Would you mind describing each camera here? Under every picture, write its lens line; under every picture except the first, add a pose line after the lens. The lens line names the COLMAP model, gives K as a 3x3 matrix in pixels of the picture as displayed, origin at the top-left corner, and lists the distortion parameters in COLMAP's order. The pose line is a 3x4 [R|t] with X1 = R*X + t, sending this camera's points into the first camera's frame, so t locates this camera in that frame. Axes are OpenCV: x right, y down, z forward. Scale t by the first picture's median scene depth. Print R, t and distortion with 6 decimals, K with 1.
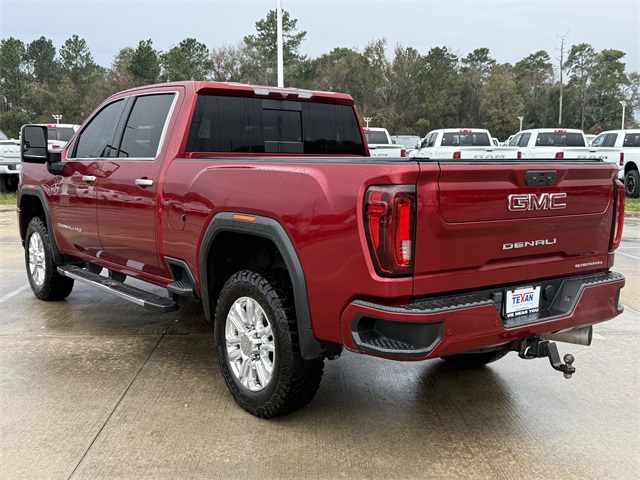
lens RADIAL K [[725.4, 0, 320.0], [0, 725.4, 240.0], [0, 0, 1]] dist [0.026600, 0.017218]
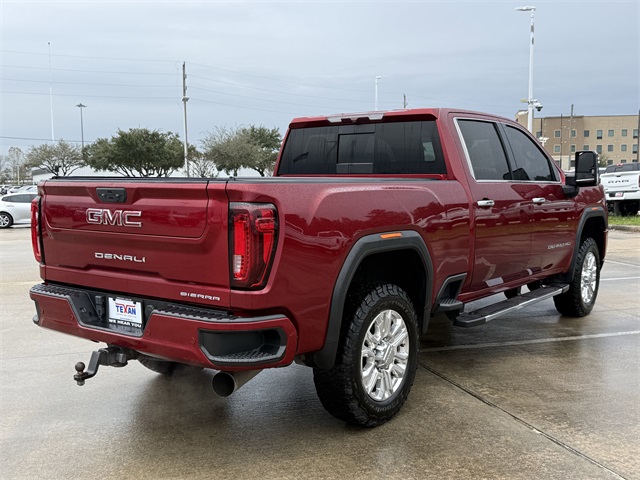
lens RADIAL K [[680.8, 0, 320.0], [0, 680.8, 240.0], [0, 0, 1]] dist [0.113735, -0.001741]
pose [[0.272235, 0.076502, -0.959185, 1.295082], [-0.106077, 0.993145, 0.049104, -0.097300], [0.956366, 0.088380, 0.278484, 0.979749]]
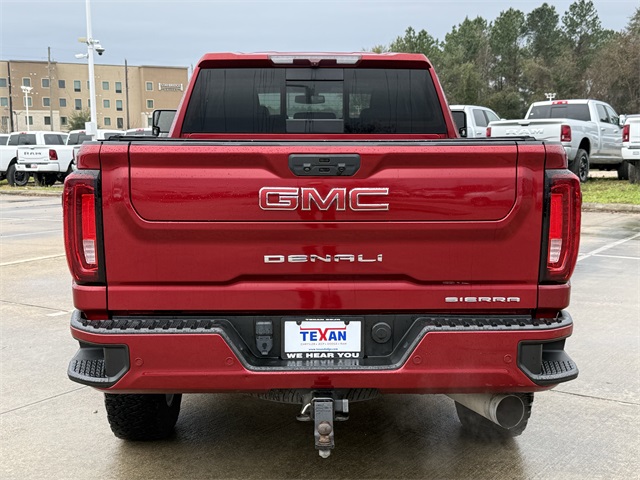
lens RADIAL K [[840.2, 0, 320.9], [0, 840.2, 249.1], [0, 0, 1]] dist [0.233392, -0.619795]
pose [[0.809981, 0.066199, -0.582708, 0.746796], [-0.058958, 0.997767, 0.031398, -0.028677], [0.583485, 0.008923, 0.812075, 0.330982]]
